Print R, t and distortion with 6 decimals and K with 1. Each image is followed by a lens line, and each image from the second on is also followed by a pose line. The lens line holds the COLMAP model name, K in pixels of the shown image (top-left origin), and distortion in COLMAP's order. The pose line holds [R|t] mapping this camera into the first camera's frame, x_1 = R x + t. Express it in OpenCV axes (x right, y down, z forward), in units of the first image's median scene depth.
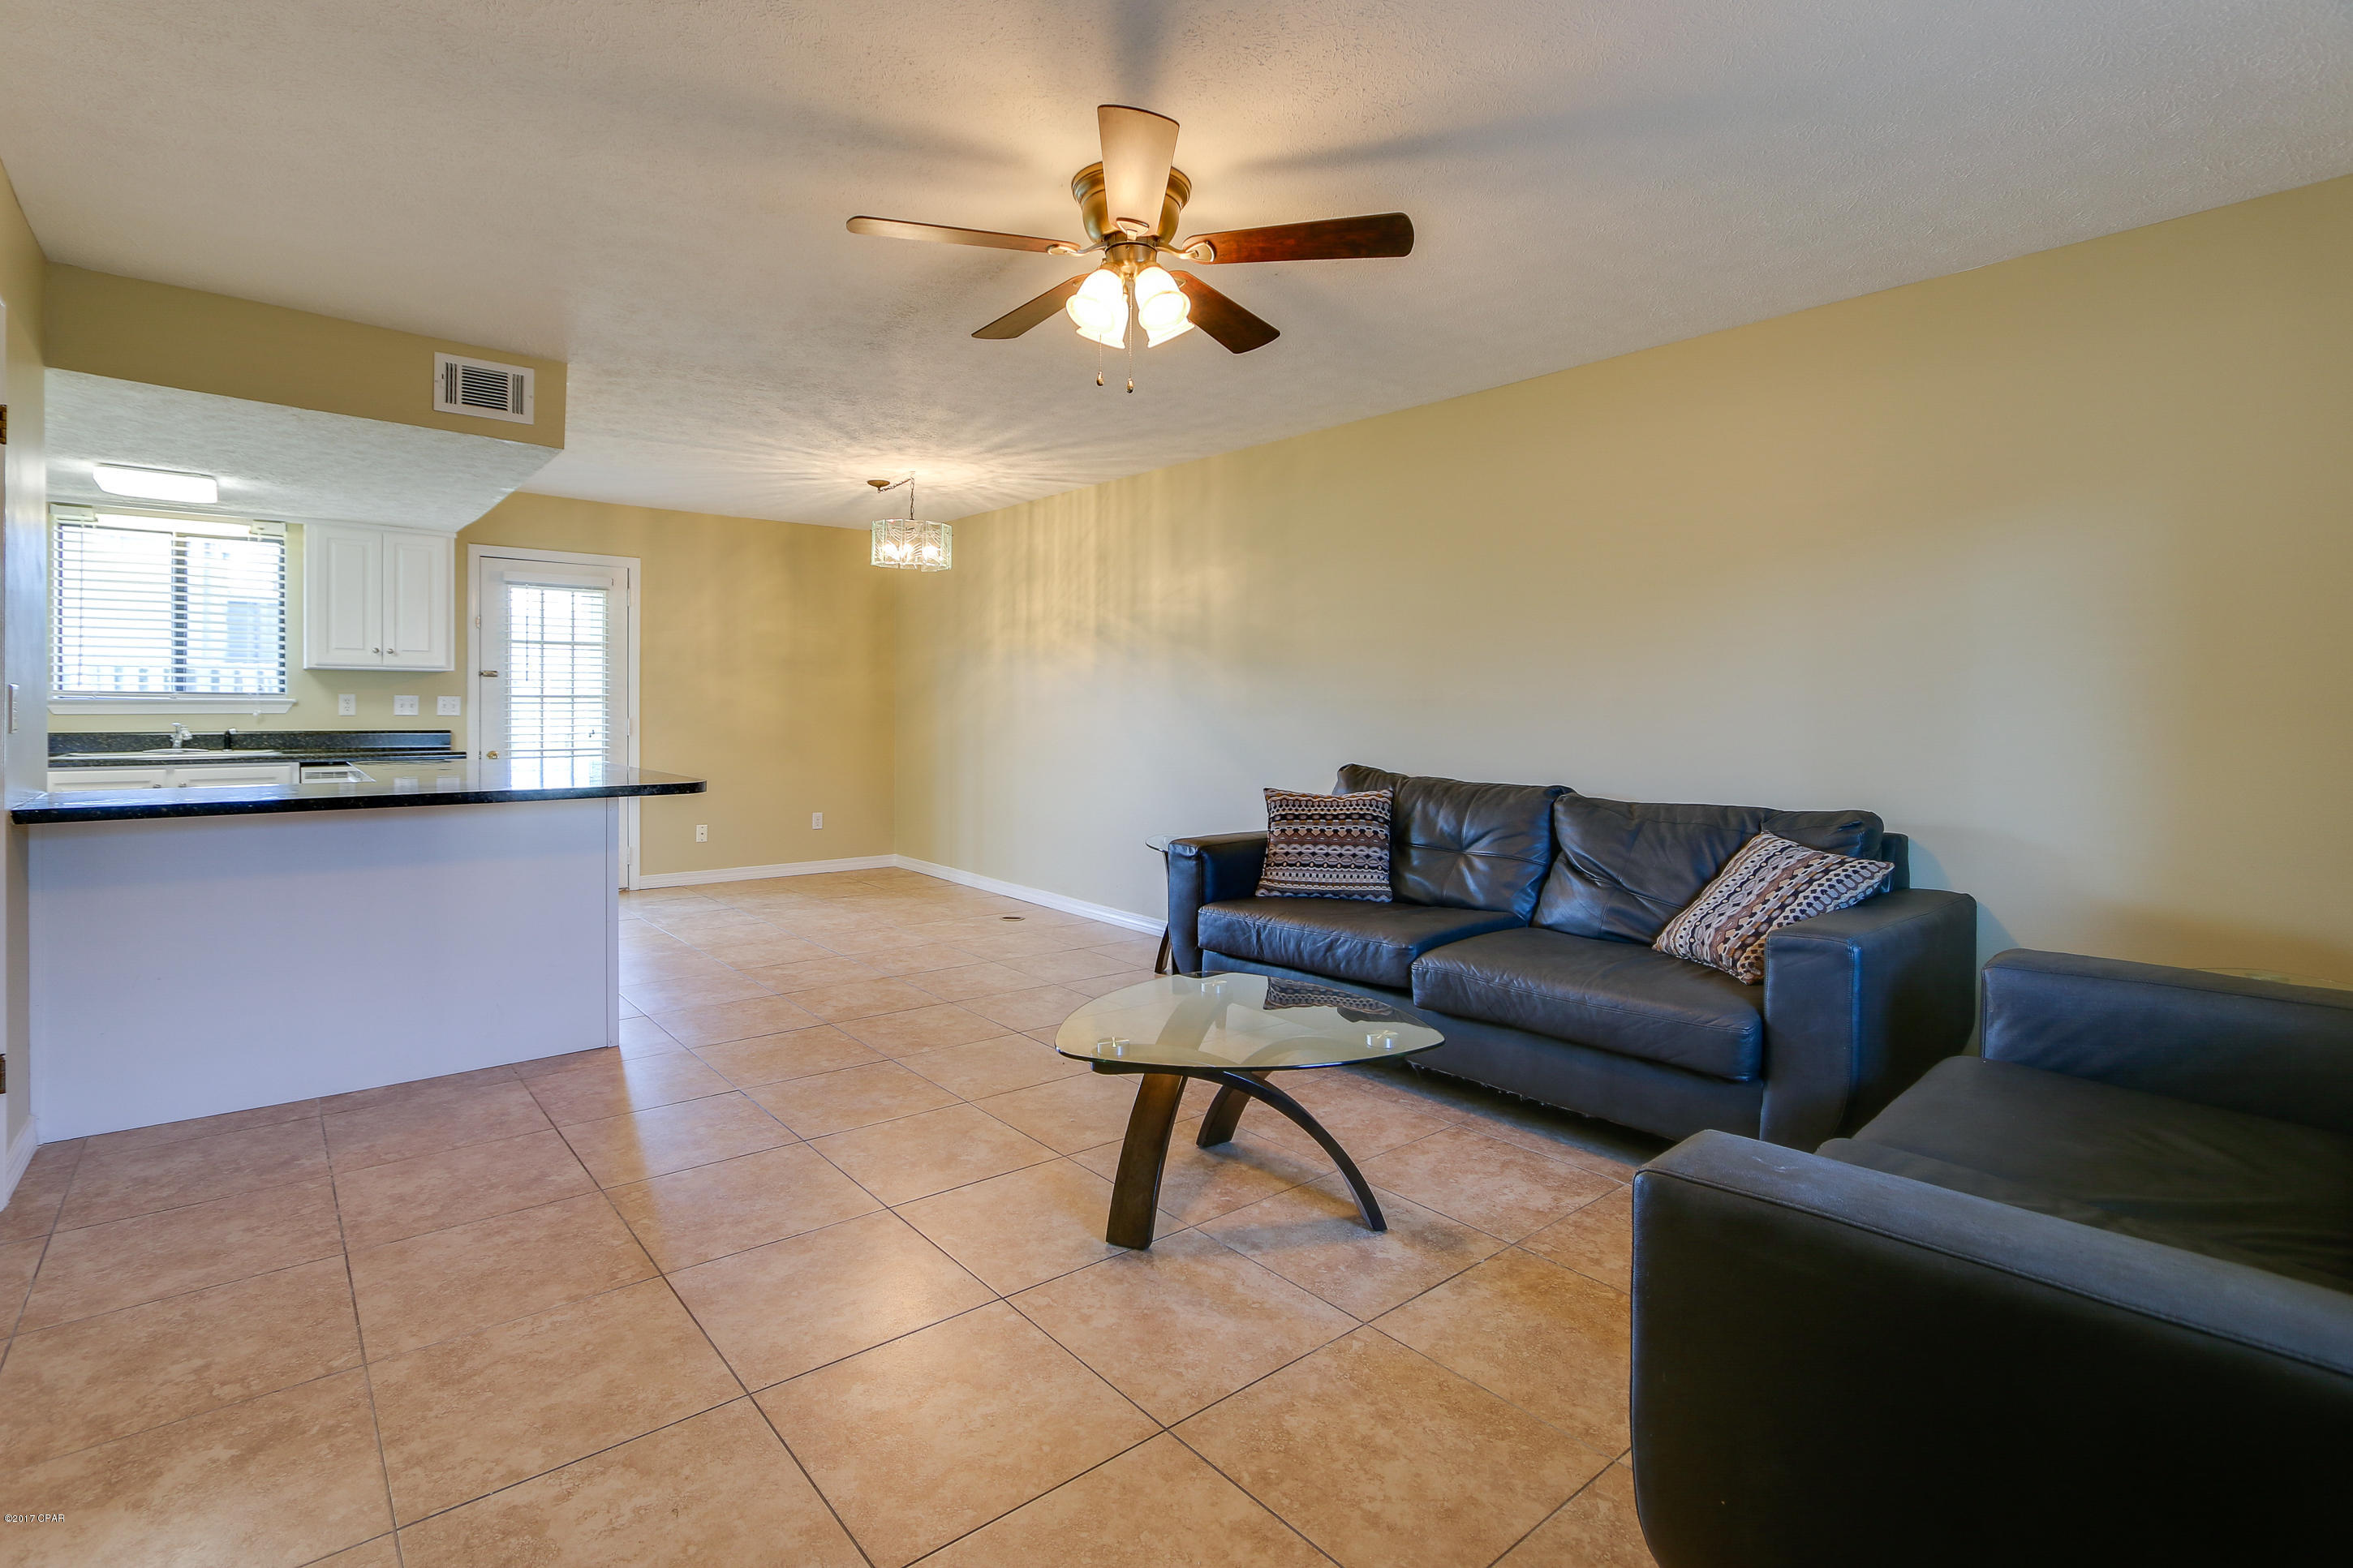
lens RADIAL K [[1112.5, 0, 1145.7], [0, 1112.5, 711.3], [0, 0, 1]] dist [-0.014310, -0.000992]
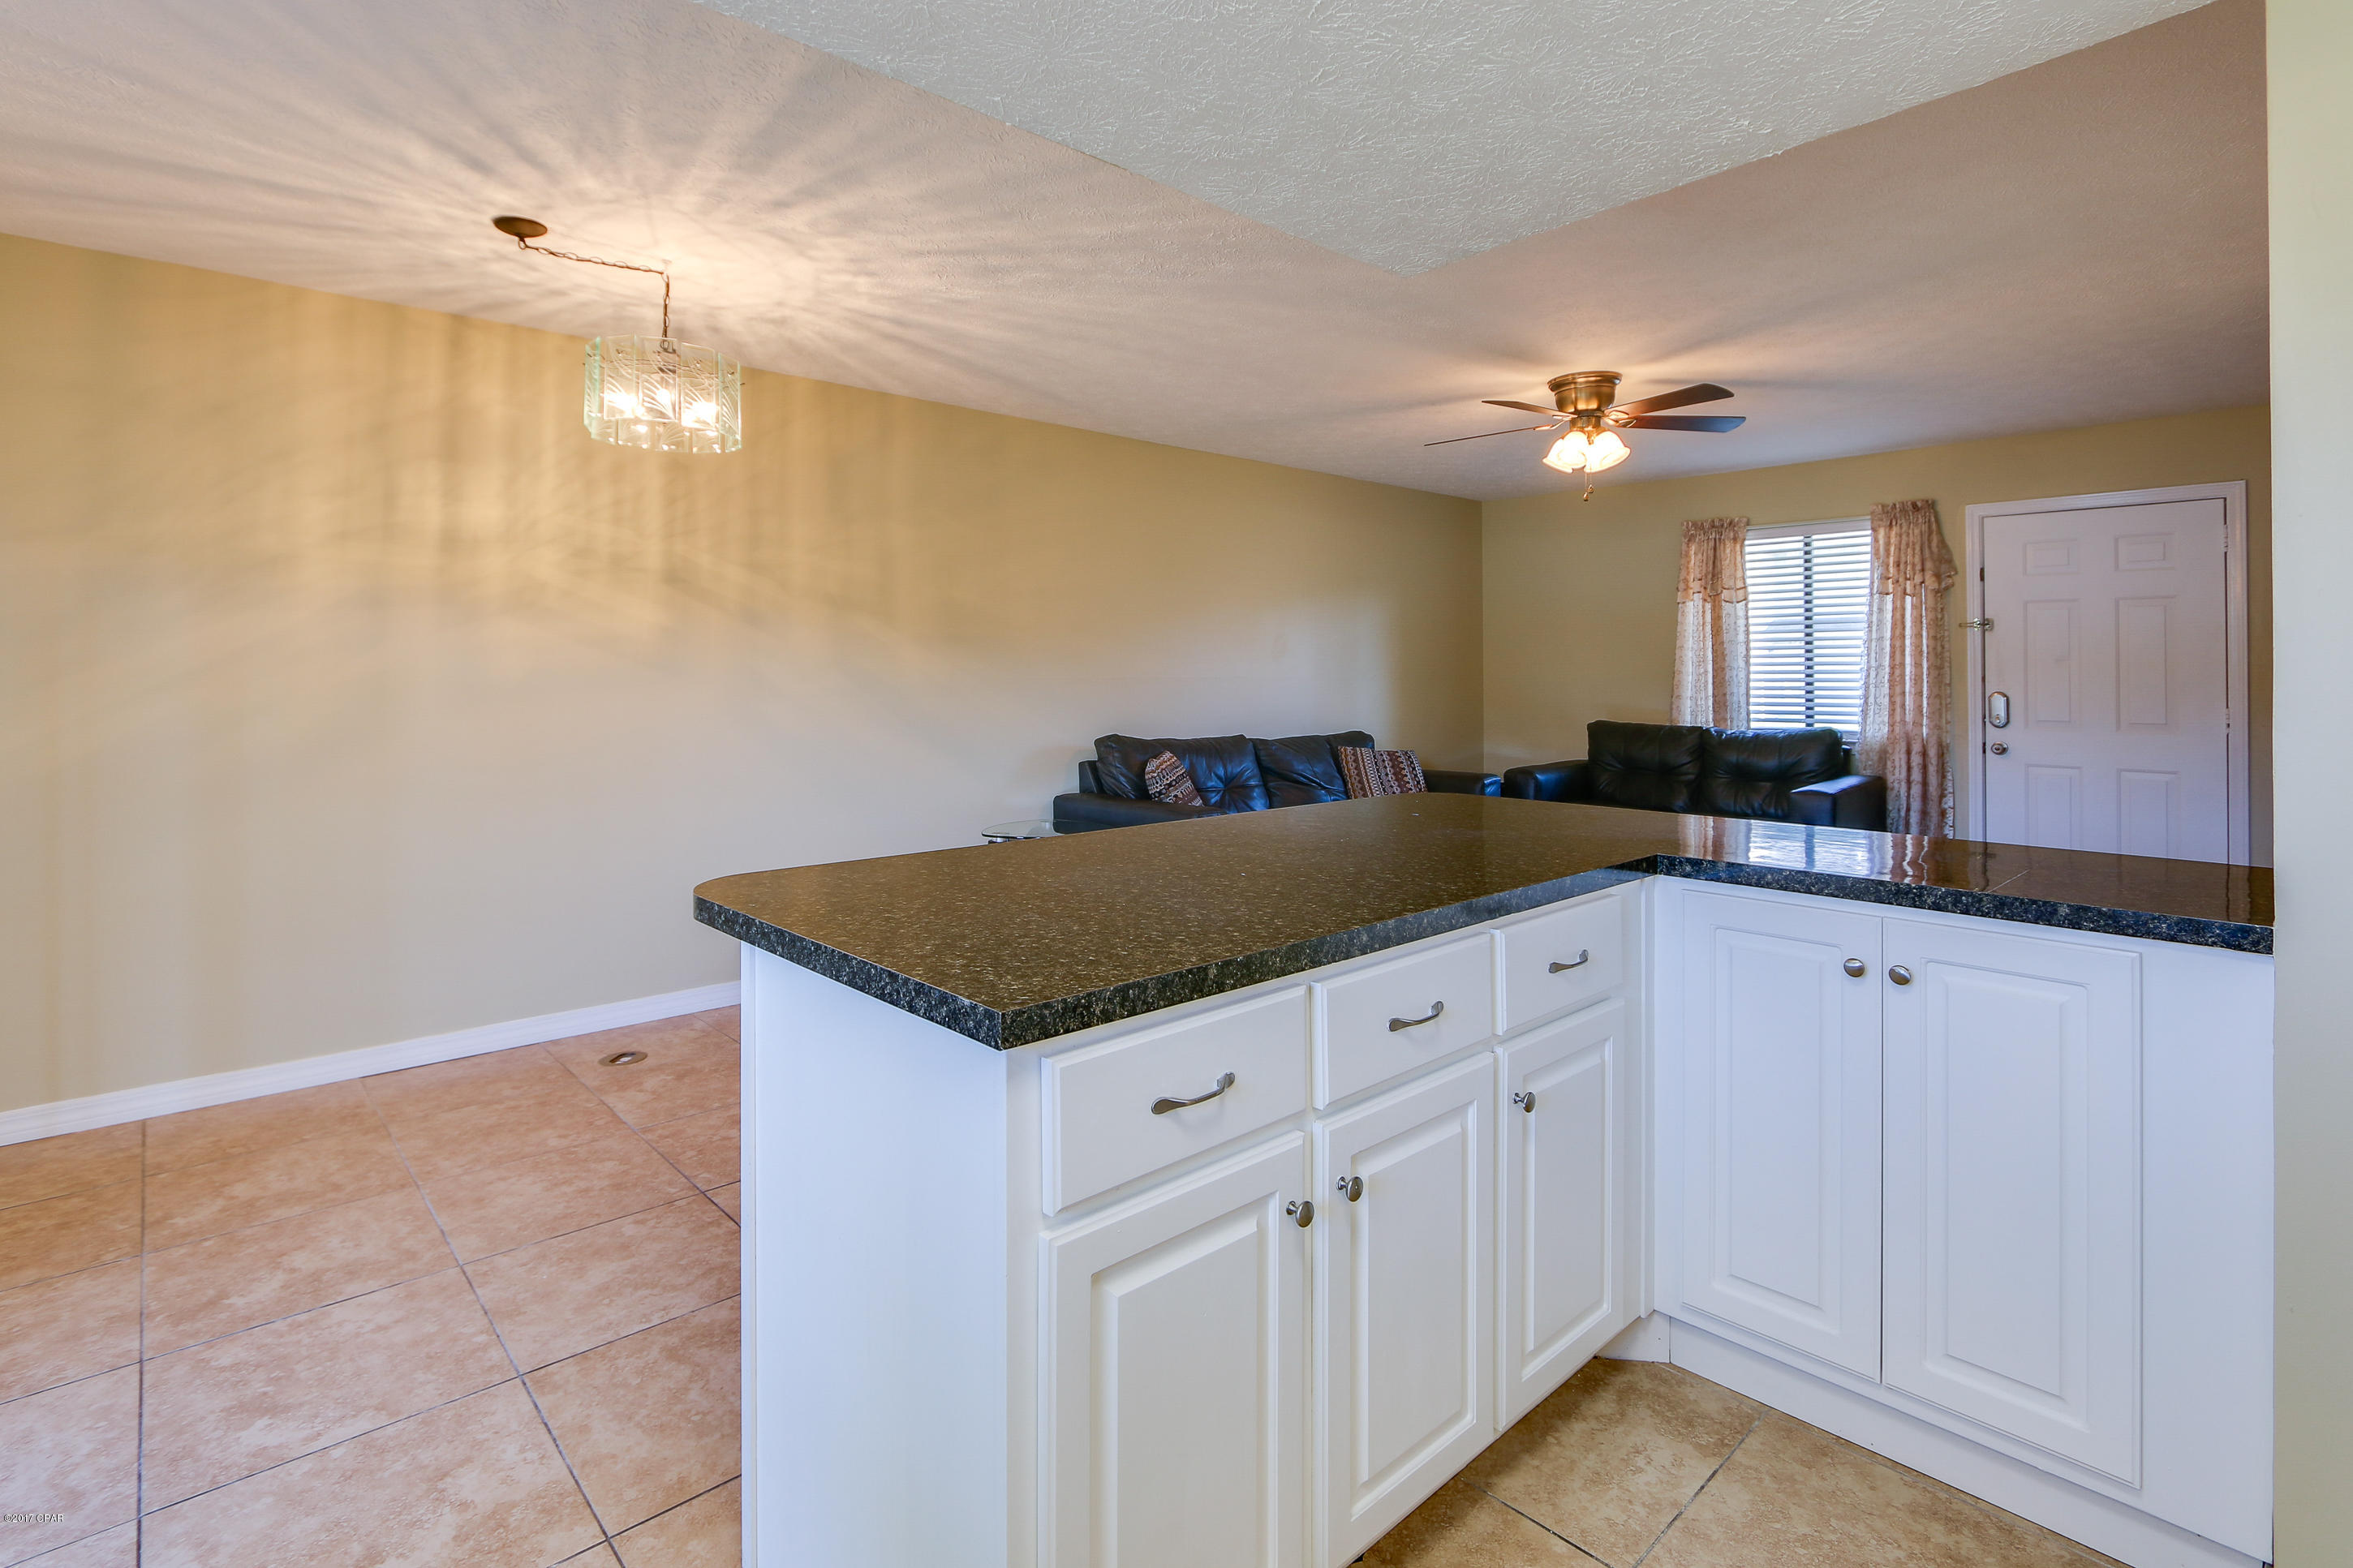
lens RADIAL K [[1112.5, 0, 1163.3], [0, 1112.5, 663.1], [0, 0, 1]] dist [-0.014310, -0.000992]
pose [[-0.054838, 0.003115, 0.998490, -1.069758], [0.005231, 0.999982, -0.002832, -0.026347], [-0.998482, 0.005068, -0.054853, 1.115834]]
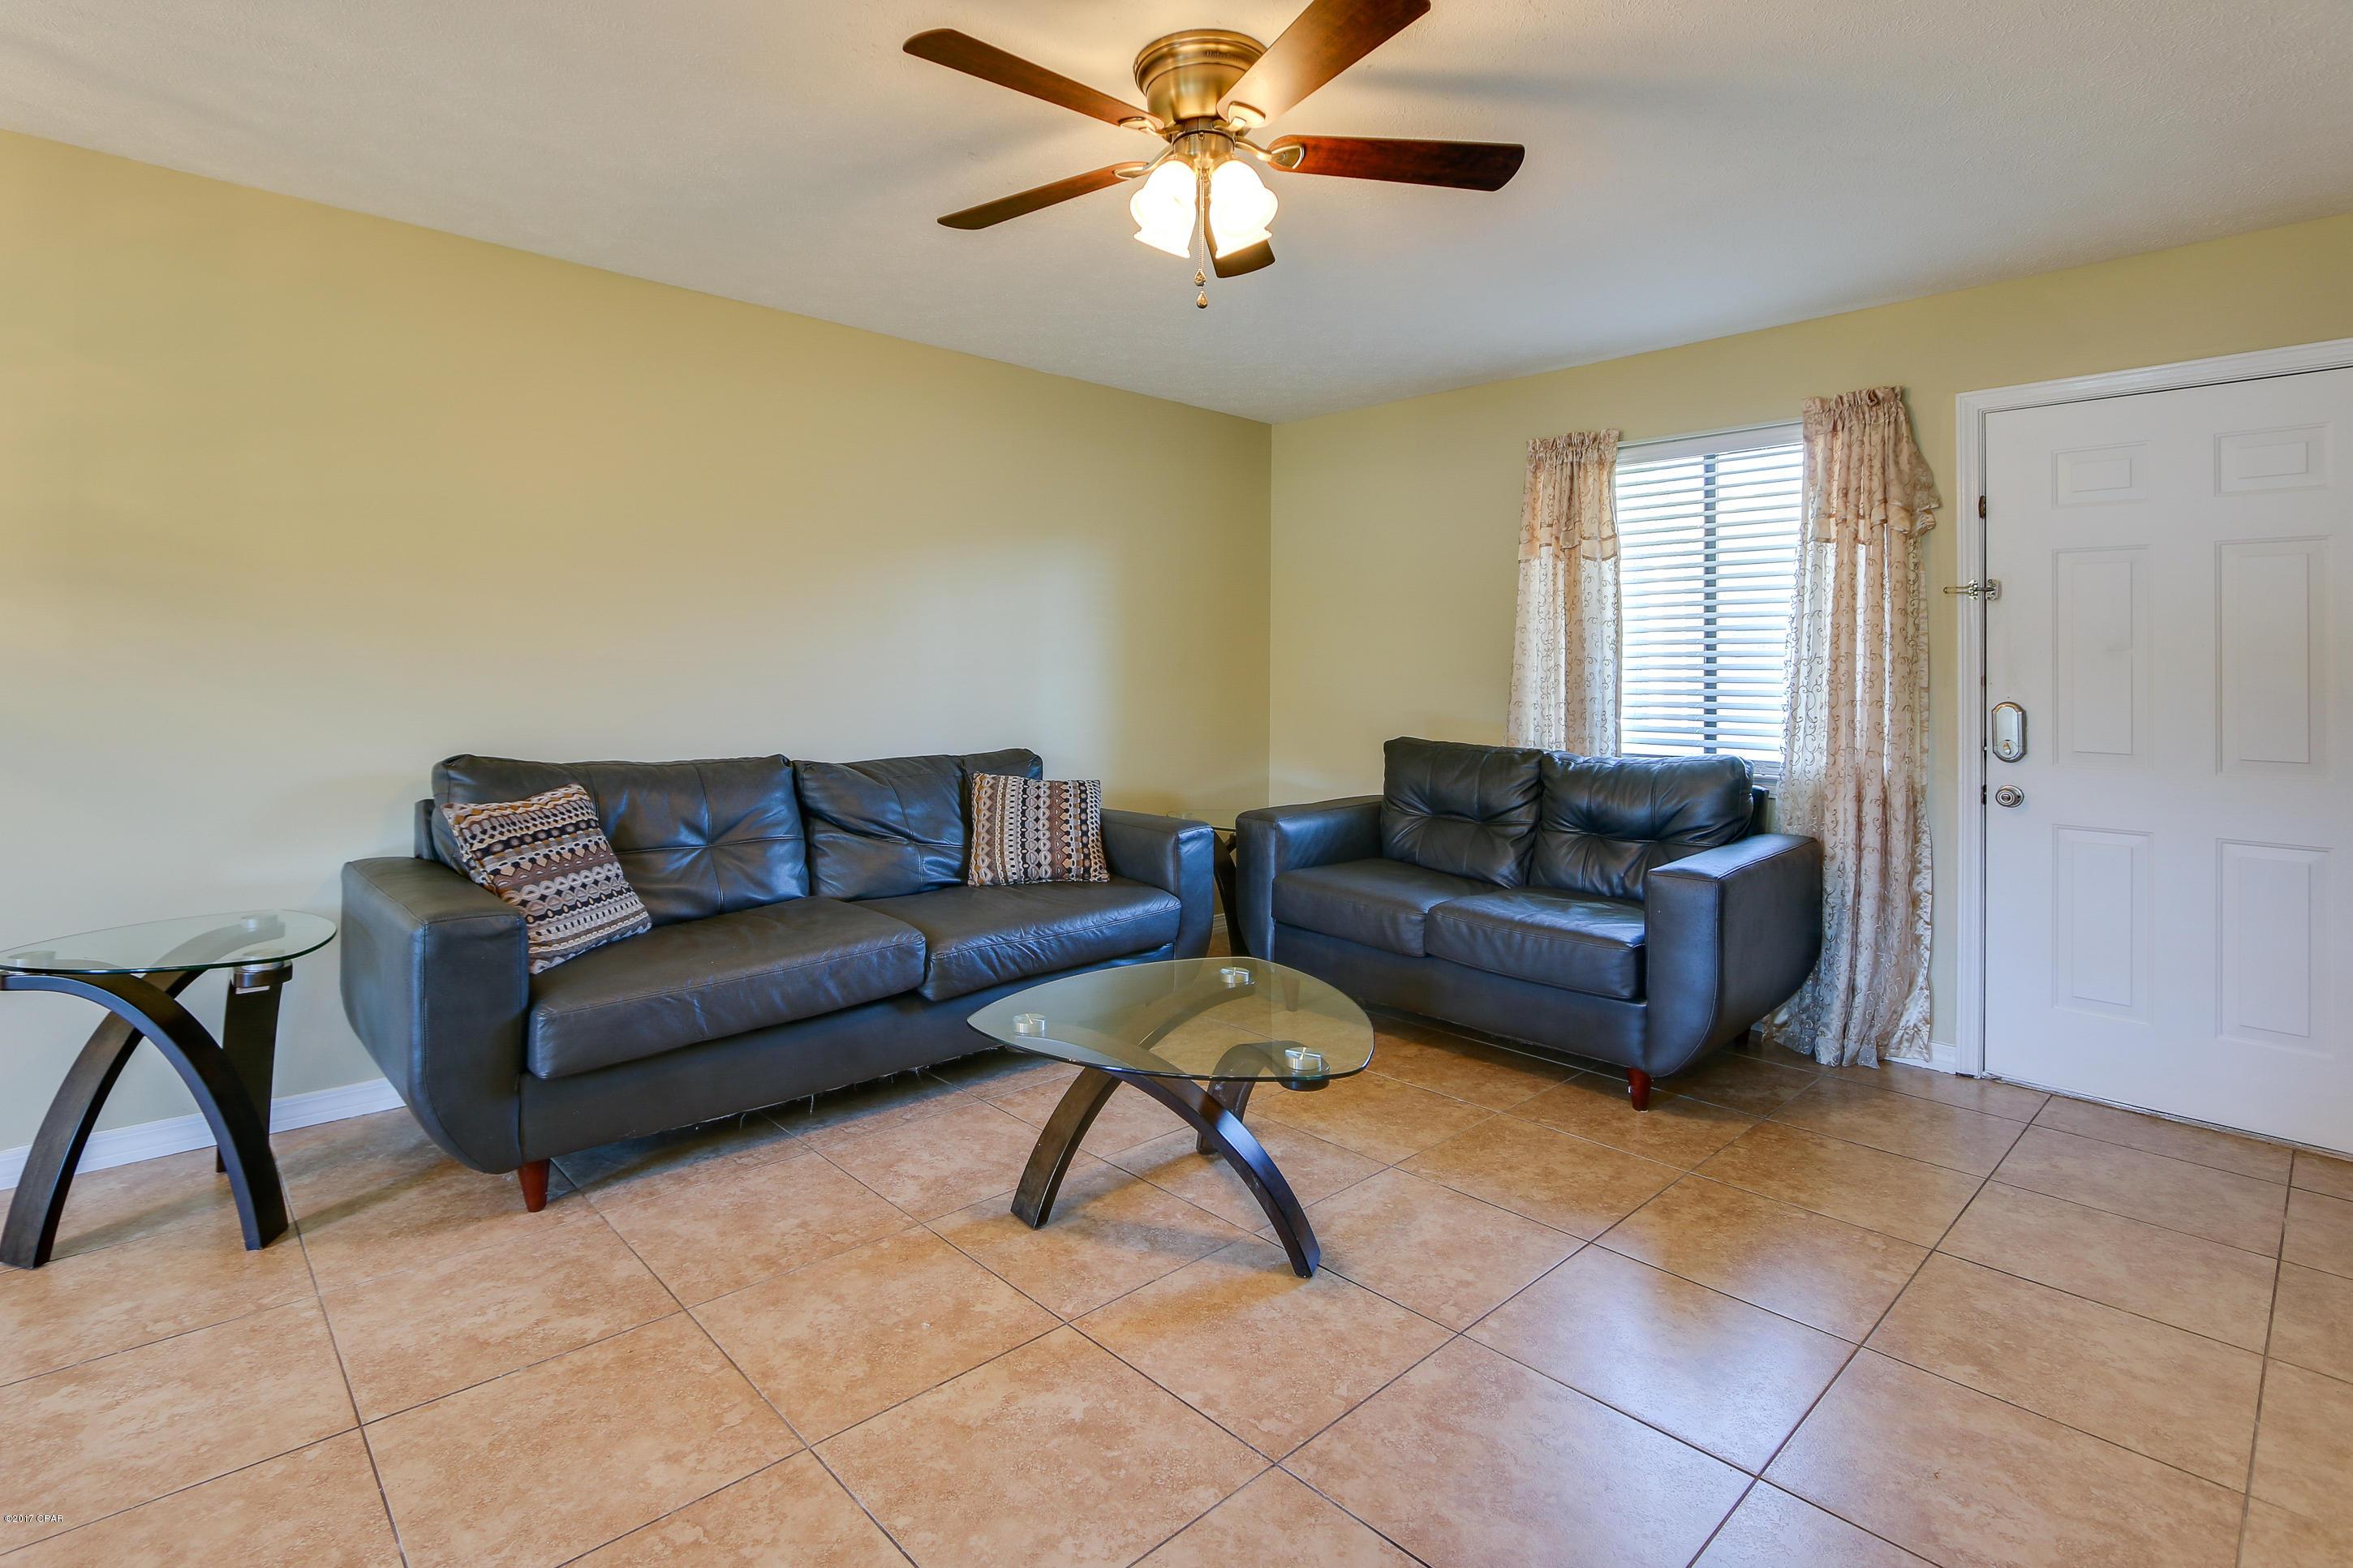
lens RADIAL K [[1112.5, 0, 1154.2], [0, 1112.5, 656.4], [0, 0, 1]] dist [-0.014310, -0.000992]
pose [[-0.063033, 0.009790, 0.997963, -0.546772], [-0.009622, 0.999899, -0.010417, -0.008960], [-0.997965, -0.010259, -0.062933, 0.698806]]
